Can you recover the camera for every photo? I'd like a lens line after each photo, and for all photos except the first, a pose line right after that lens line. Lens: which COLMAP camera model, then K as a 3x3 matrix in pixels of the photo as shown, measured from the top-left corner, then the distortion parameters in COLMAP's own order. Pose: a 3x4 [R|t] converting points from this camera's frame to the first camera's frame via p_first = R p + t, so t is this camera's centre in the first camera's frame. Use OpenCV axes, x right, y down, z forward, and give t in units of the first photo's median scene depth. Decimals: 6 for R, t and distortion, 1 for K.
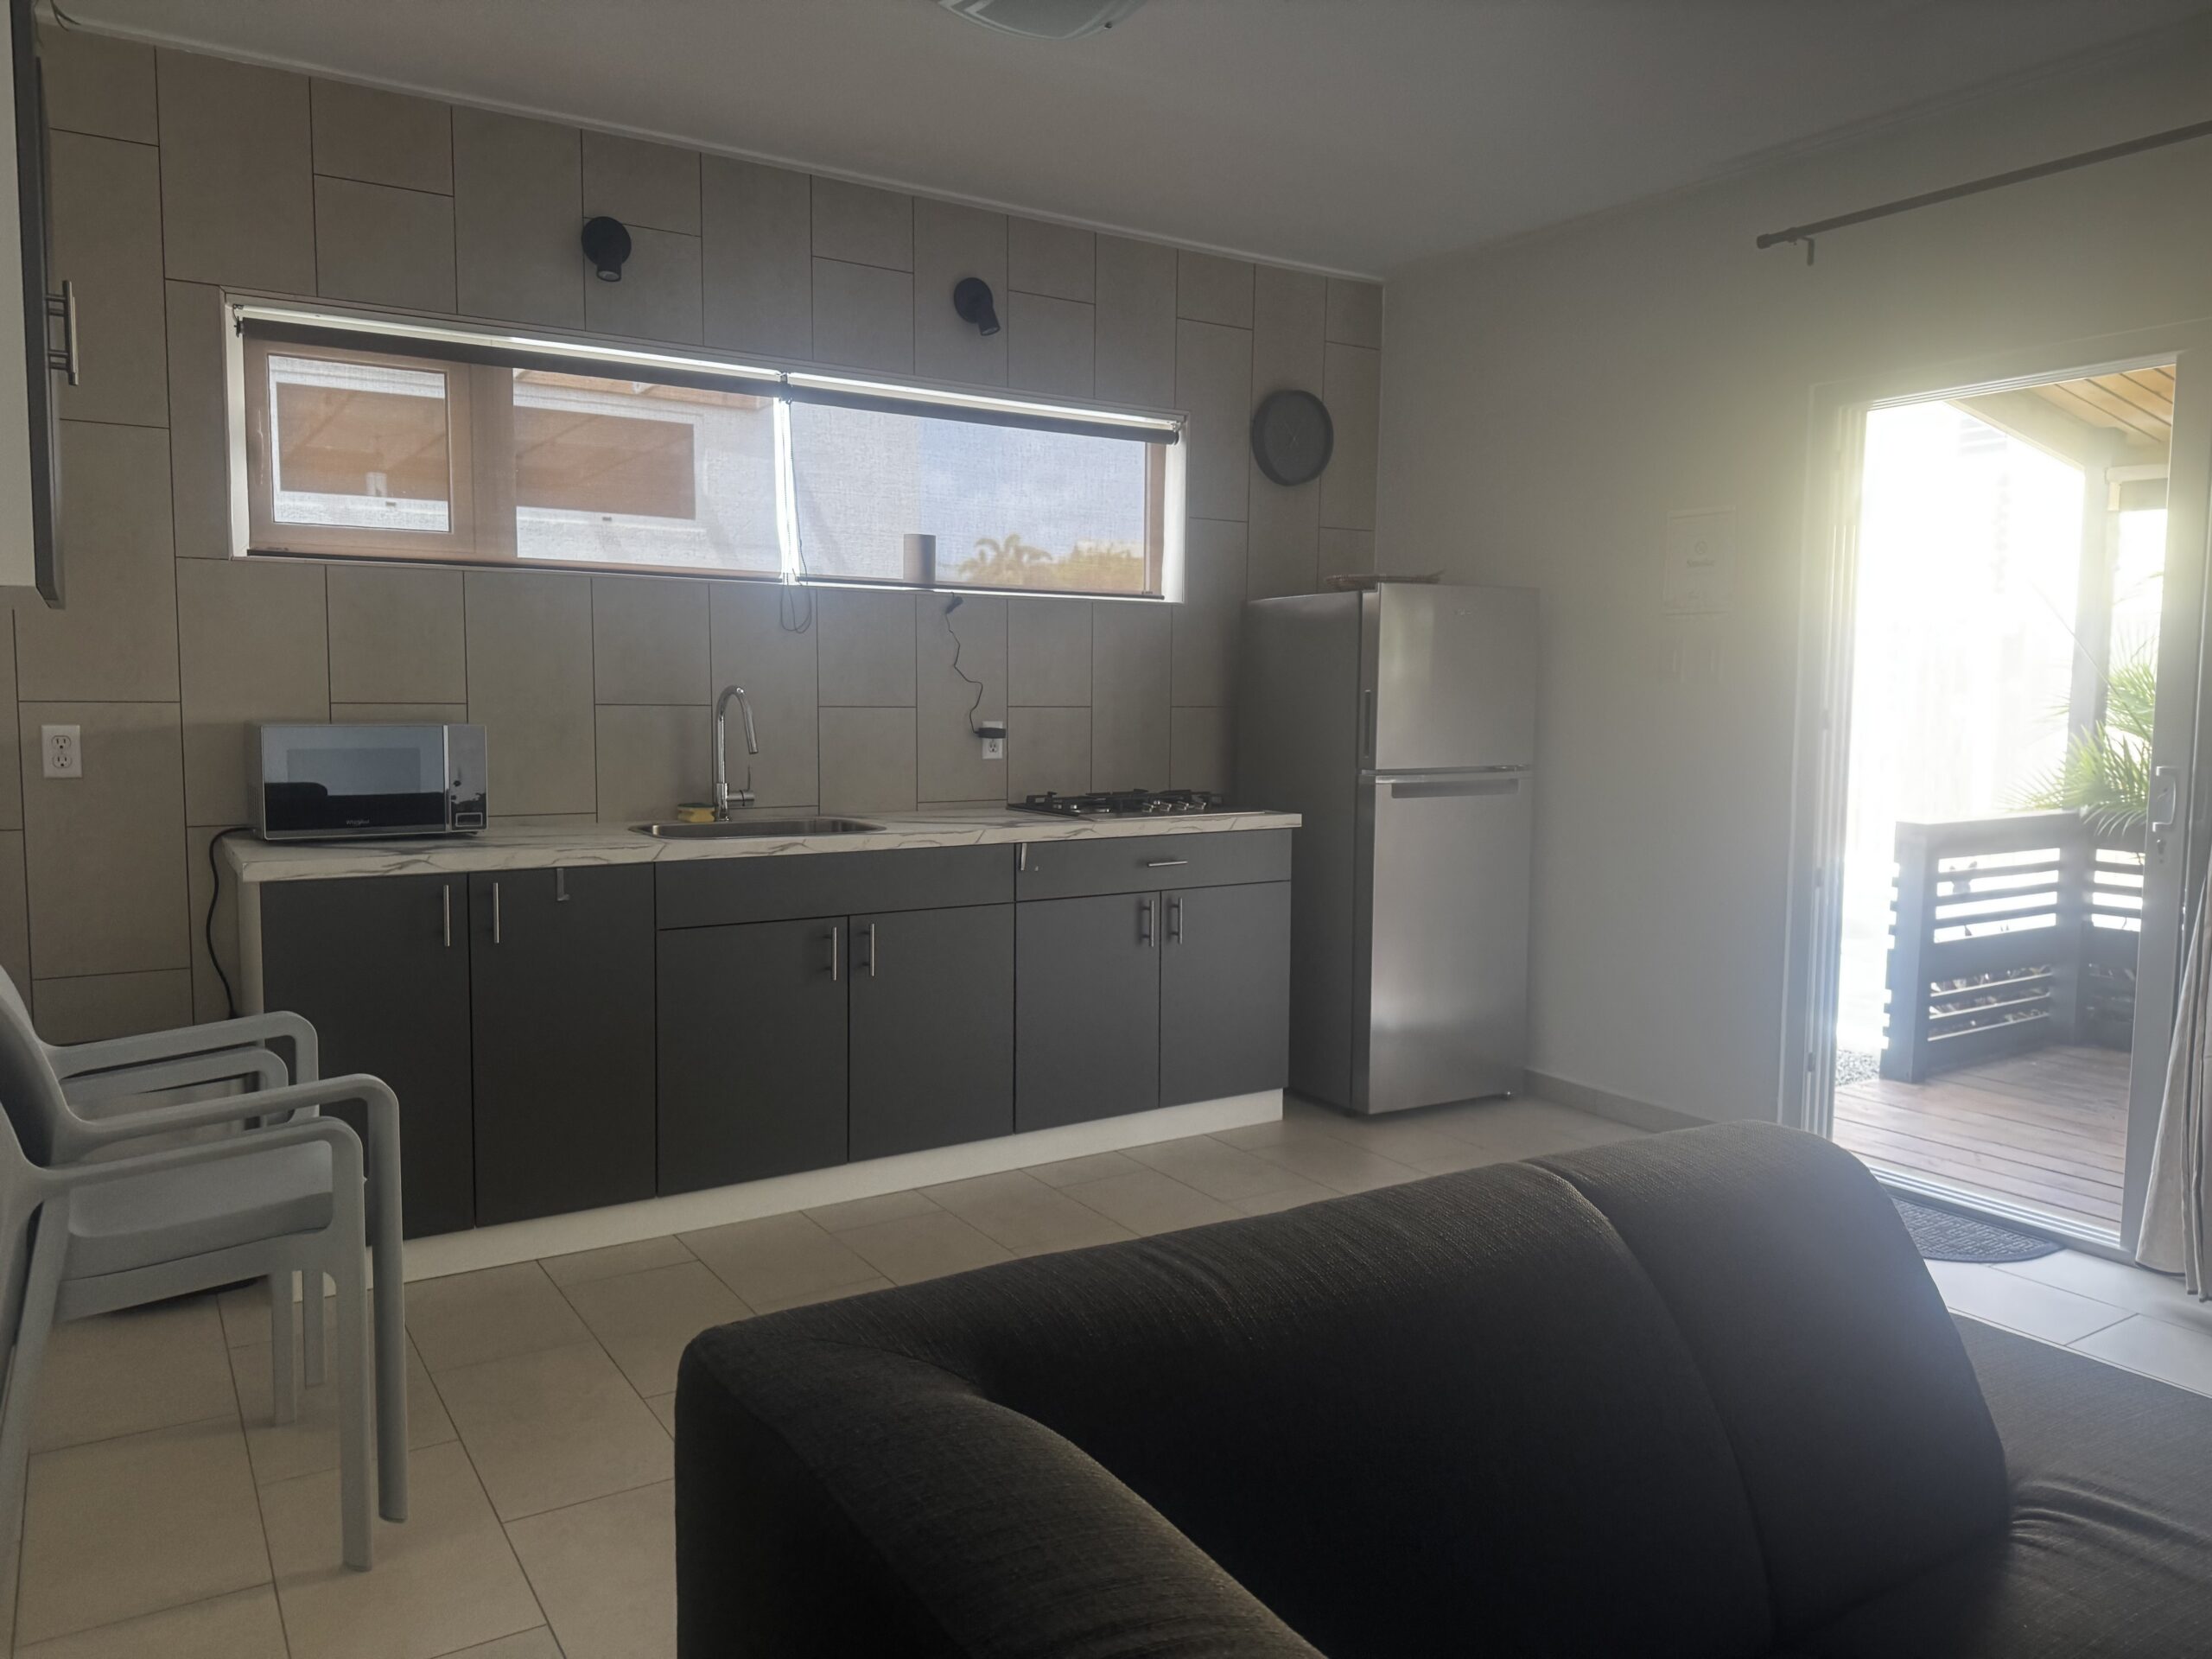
lens RADIAL K [[1558.0, 0, 1106.0], [0, 1558.0, 829.5], [0, 0, 1]] dist [0.162308, -0.247593]
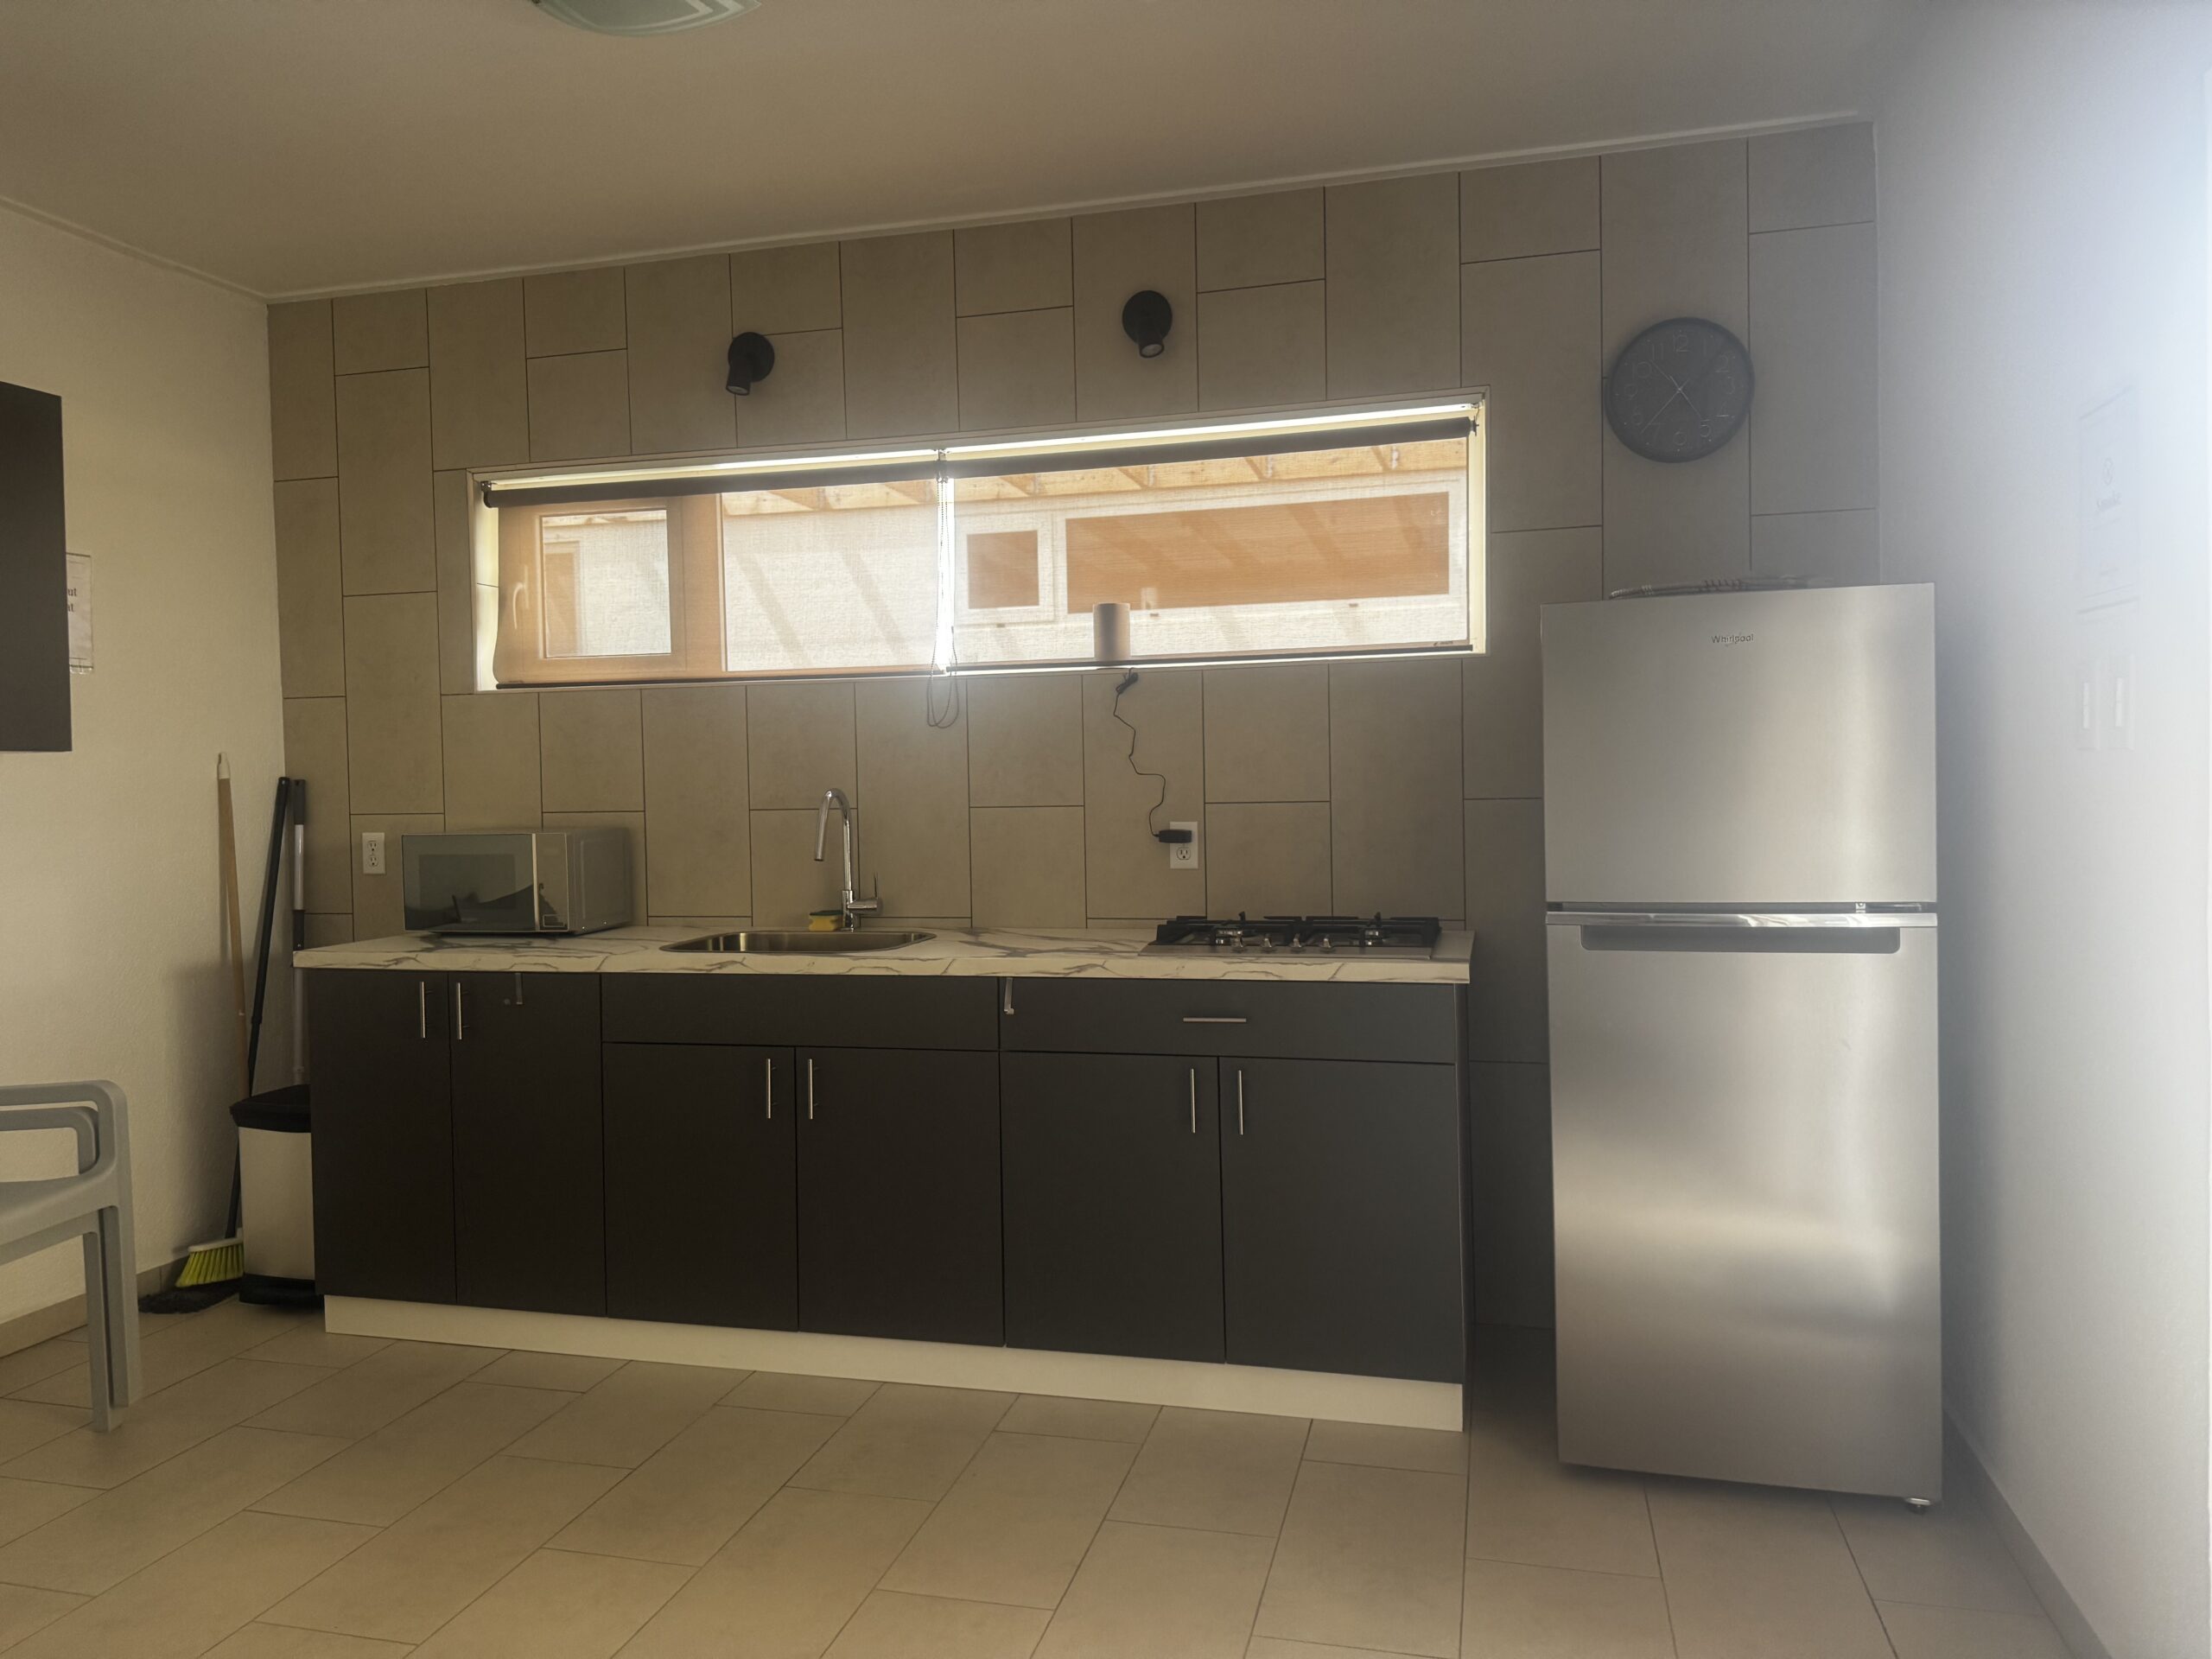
lens RADIAL K [[1558.0, 0, 1106.0], [0, 1558.0, 829.5], [0, 0, 1]] dist [0.162308, -0.247593]
pose [[0.673136, 0.004901, -0.739503, 0.539677], [-0.041078, 0.998682, -0.030773, -0.041940], [0.738377, 0.051092, 0.672450, 0.460551]]
